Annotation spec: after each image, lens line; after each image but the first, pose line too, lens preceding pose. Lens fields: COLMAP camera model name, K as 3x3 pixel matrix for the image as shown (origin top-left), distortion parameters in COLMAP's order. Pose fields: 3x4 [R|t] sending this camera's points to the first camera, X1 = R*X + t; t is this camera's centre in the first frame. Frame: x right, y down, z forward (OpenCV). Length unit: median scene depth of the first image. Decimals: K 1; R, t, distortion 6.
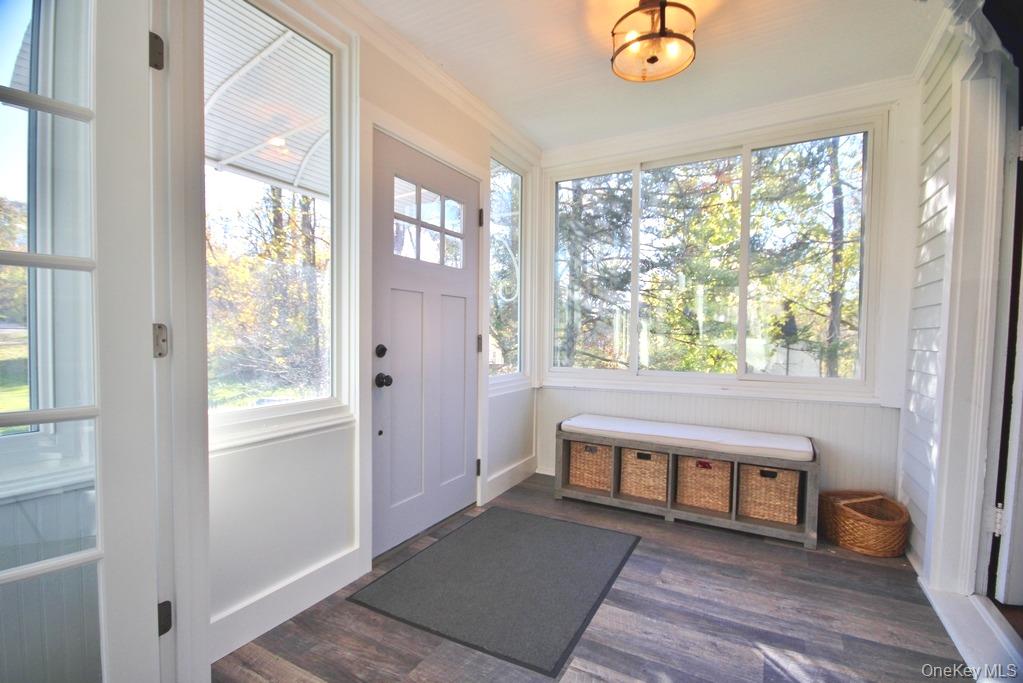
lens RADIAL K [[474.0, 0, 514.0], [0, 474.0, 347.0], [0, 0, 1]] dist [0.038204, -0.027309]
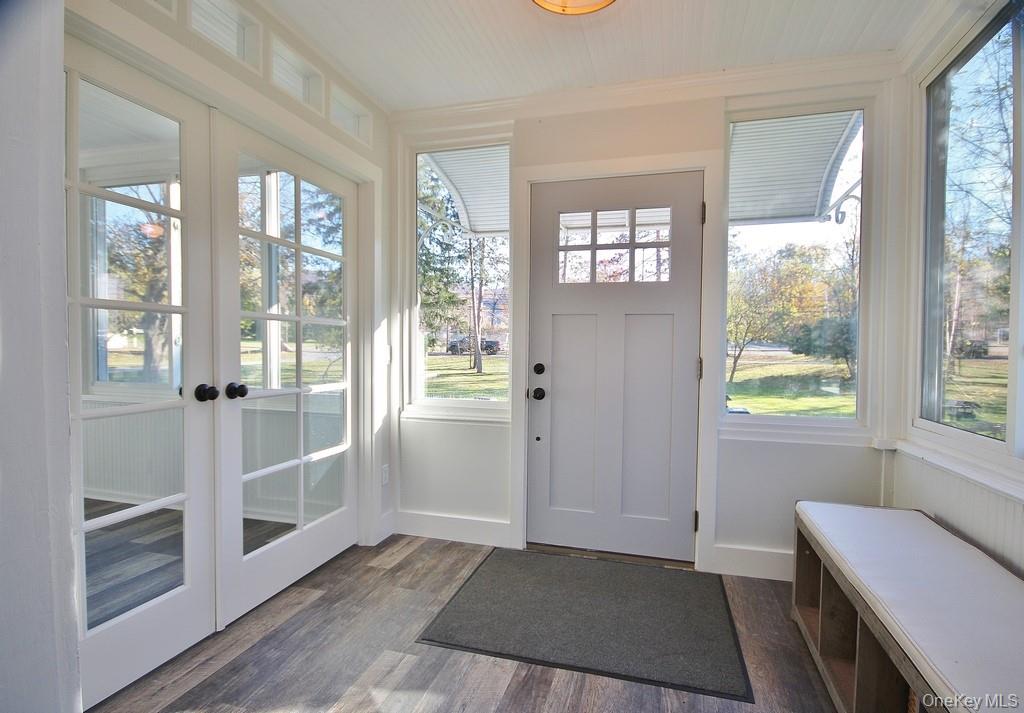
lens RADIAL K [[486.7, 0, 512.0], [0, 486.7, 356.5], [0, 0, 1]] dist [-0.001584, -0.000016]
pose [[0.233934, 0.021532, -0.972014, 0.839207], [-0.041541, 0.999063, 0.012133, -0.032104], [0.971365, 0.037540, 0.234609, 0.633588]]
